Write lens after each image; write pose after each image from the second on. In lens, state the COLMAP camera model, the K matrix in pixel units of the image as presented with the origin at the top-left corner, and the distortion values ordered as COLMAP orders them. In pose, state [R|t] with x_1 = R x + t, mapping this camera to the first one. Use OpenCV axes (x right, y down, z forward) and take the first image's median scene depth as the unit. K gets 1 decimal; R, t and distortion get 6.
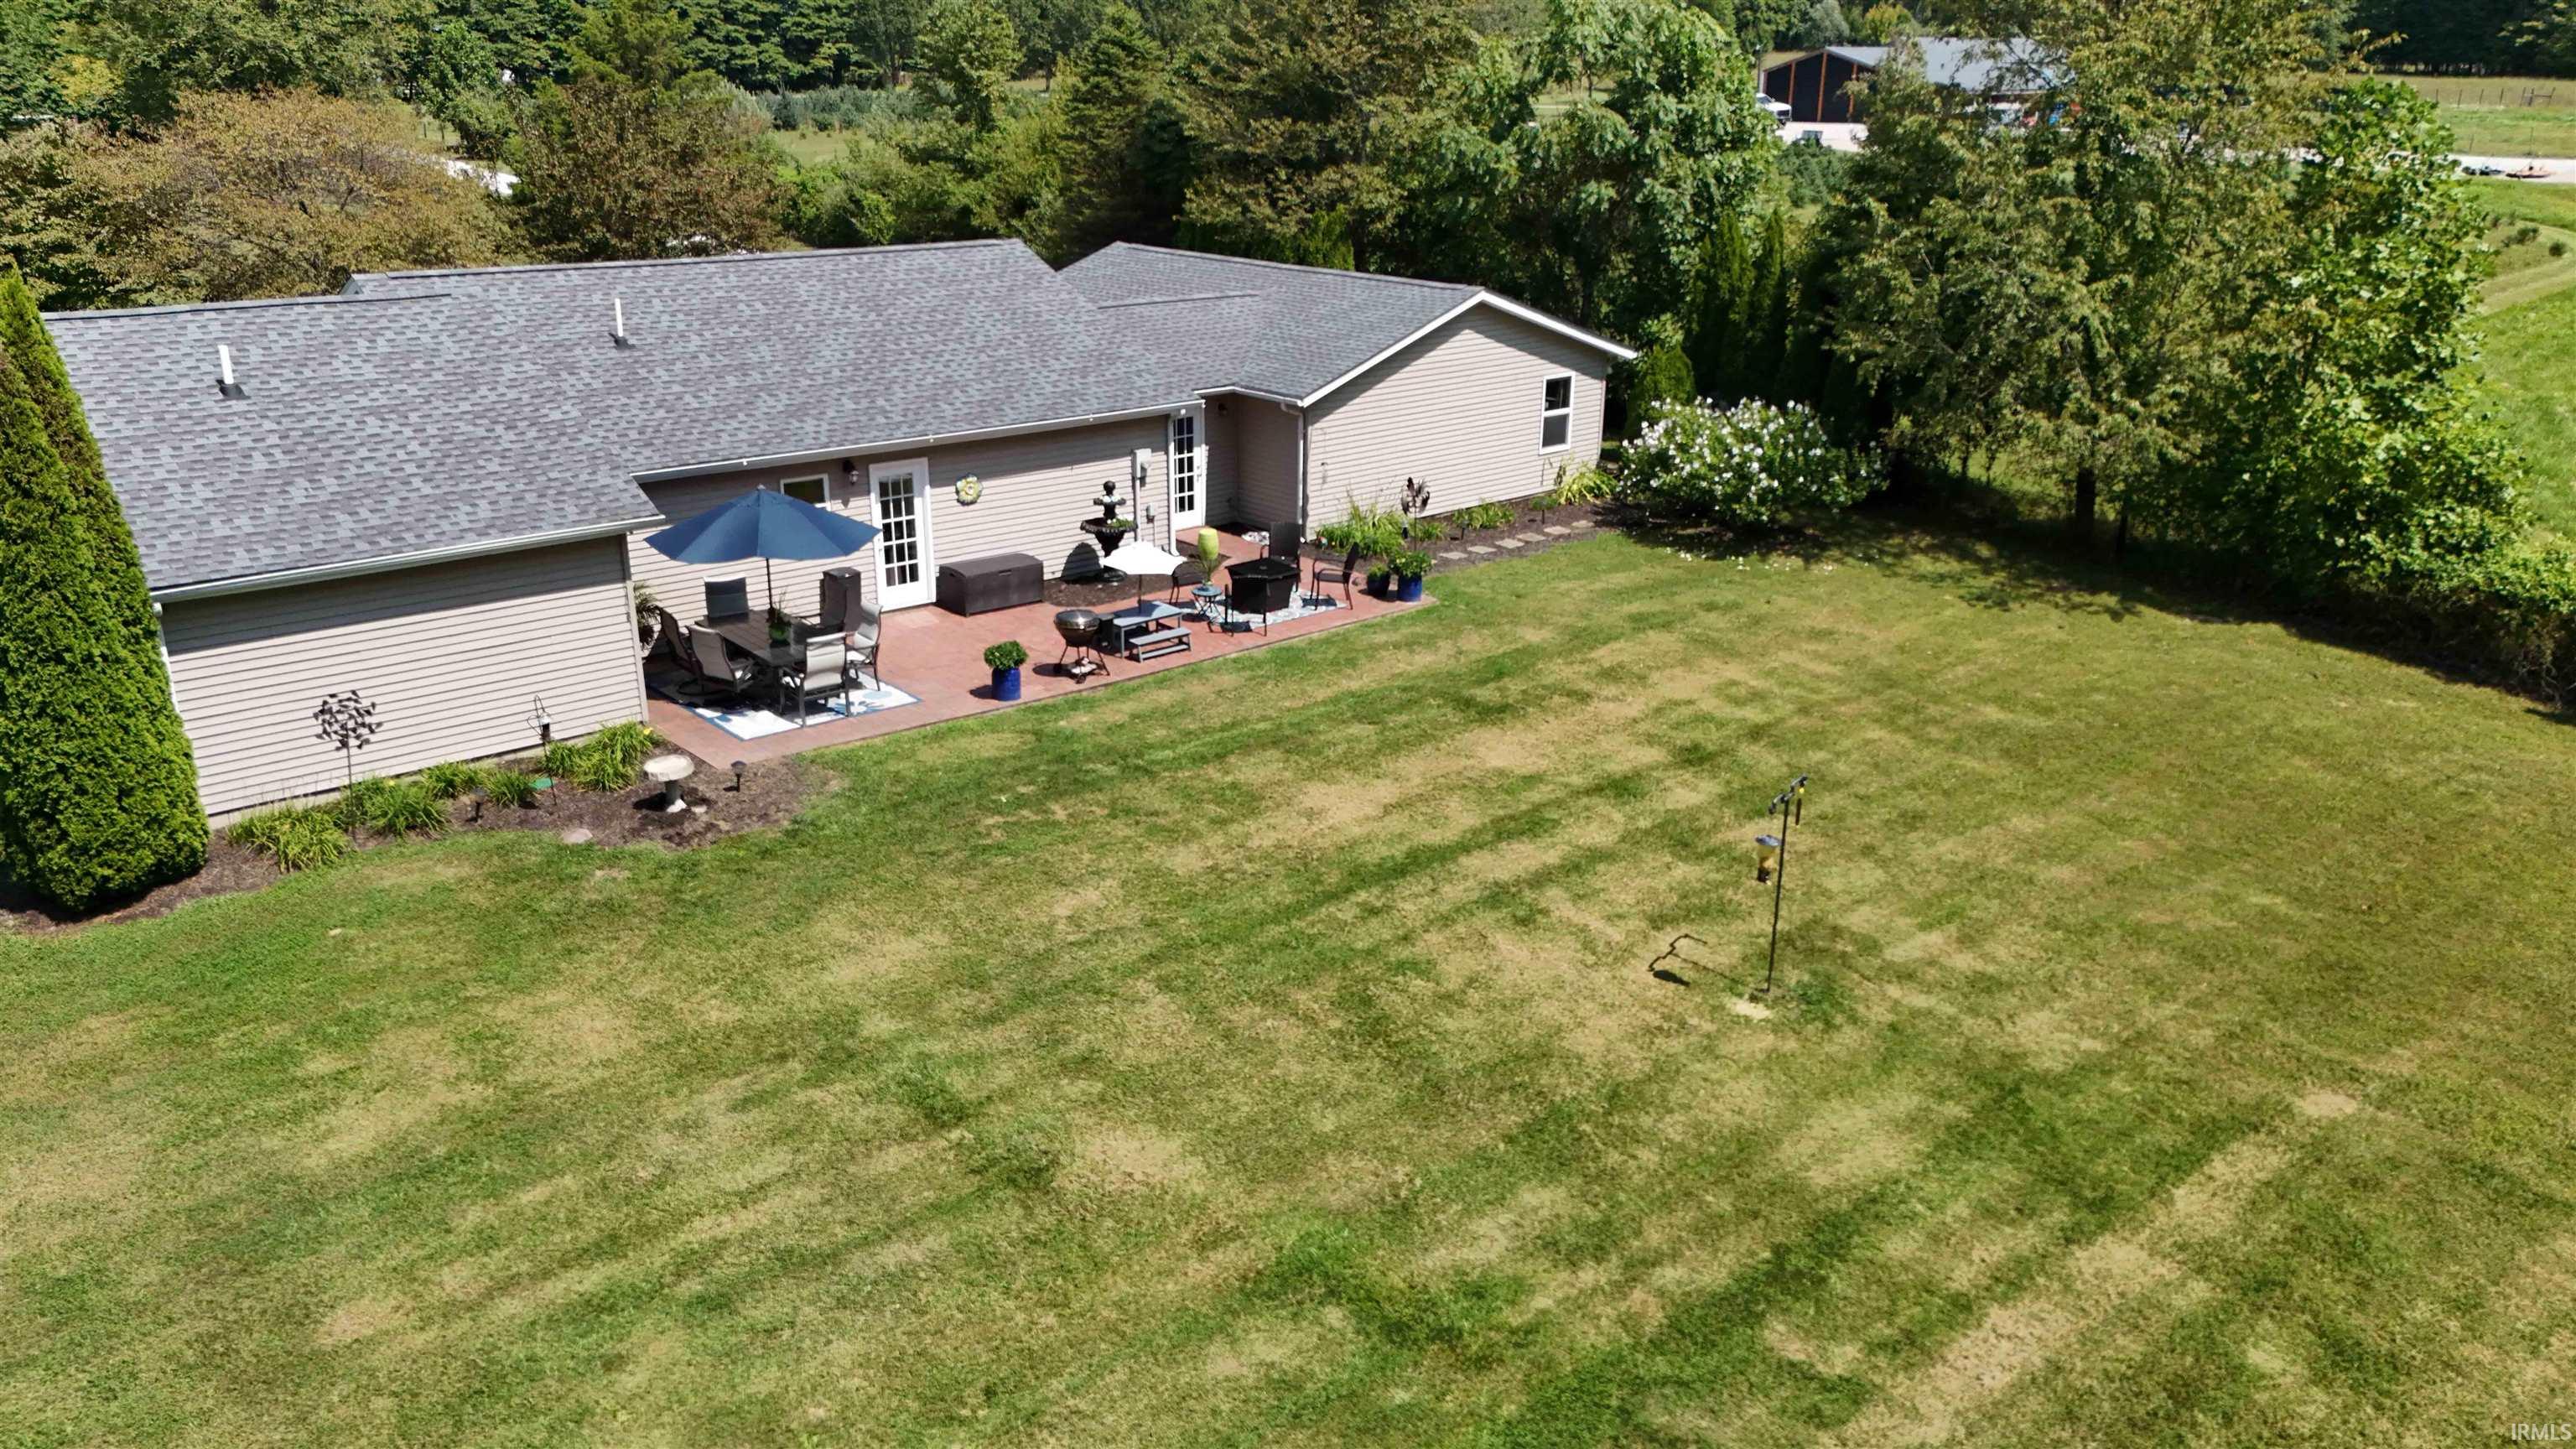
lens RADIAL K [[1906.7, 0, 1277.1], [0, 1906.7, 734.6], [0, 0, 1]] dist [0.089419, -0.075922]
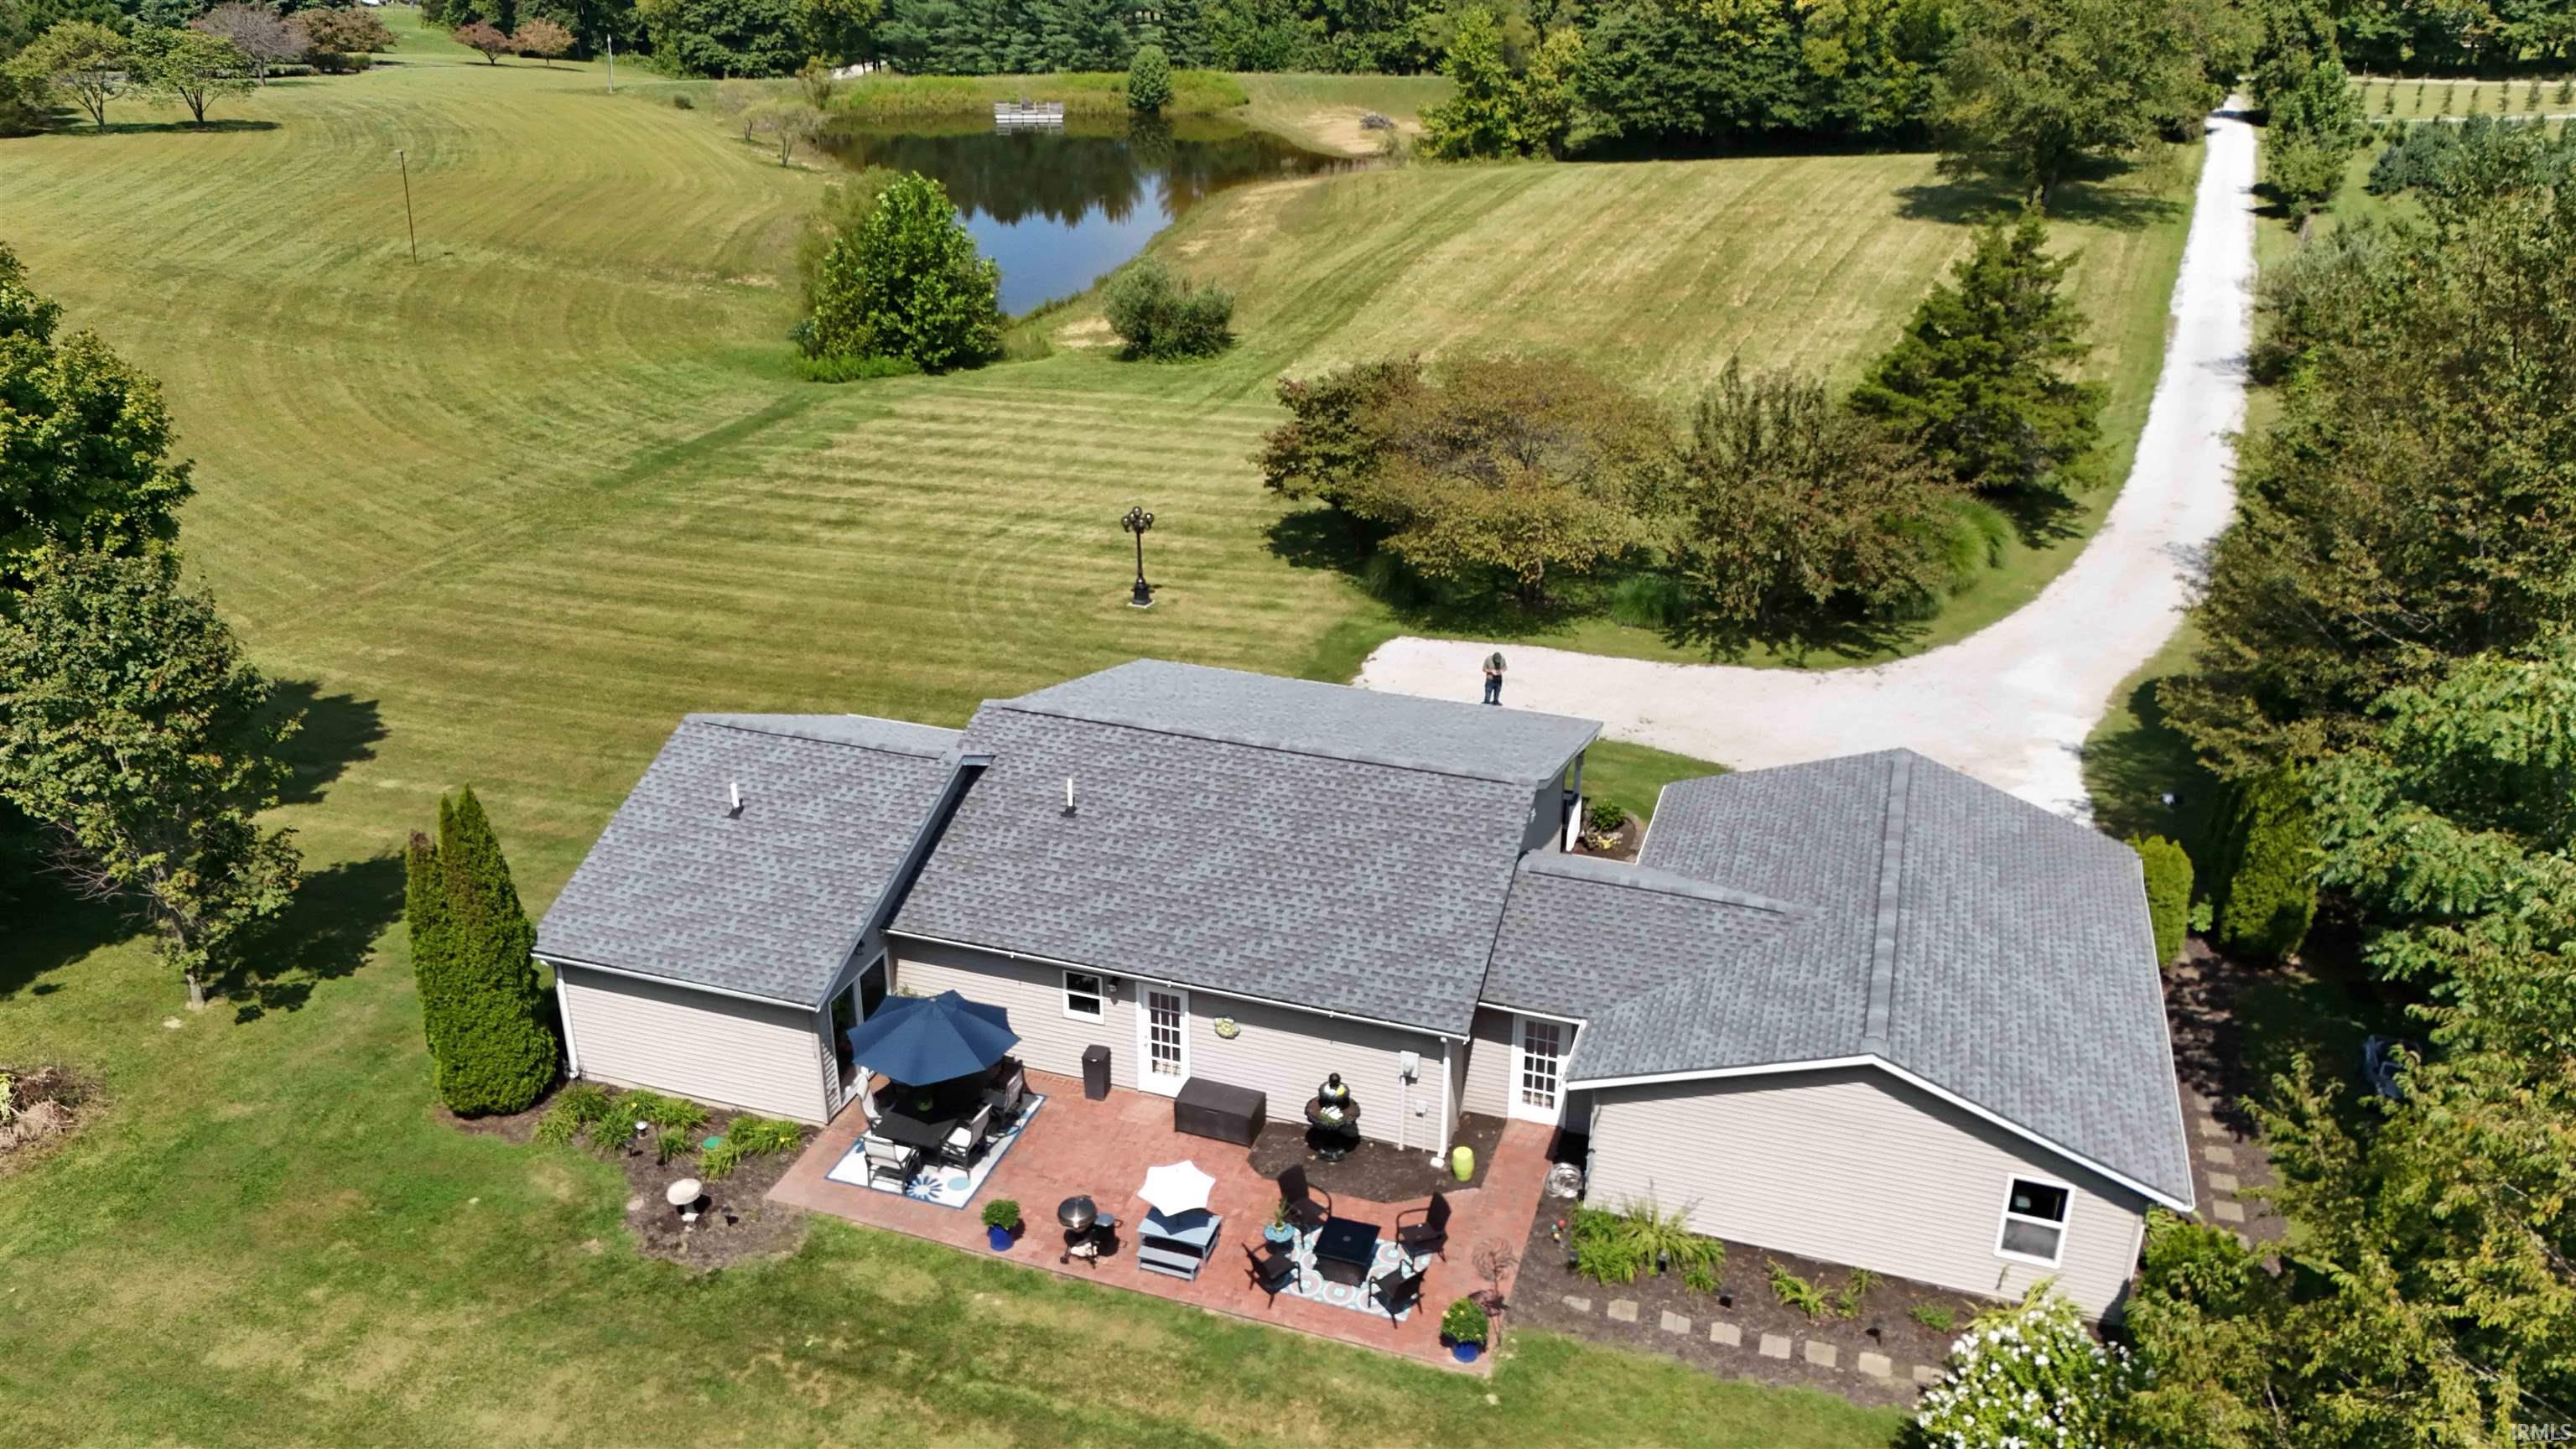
lens RADIAL K [[1906.7, 0, 1277.1], [0, 1906.7, 734.6], [0, 0, 1]] dist [0.089419, -0.075922]
pose [[0.483894, 0.350779, -0.801749, 0.690935], [-0.270475, 0.931244, 0.244191, -0.573397], [0.832280, 0.098690, 0.545499, 0.414866]]
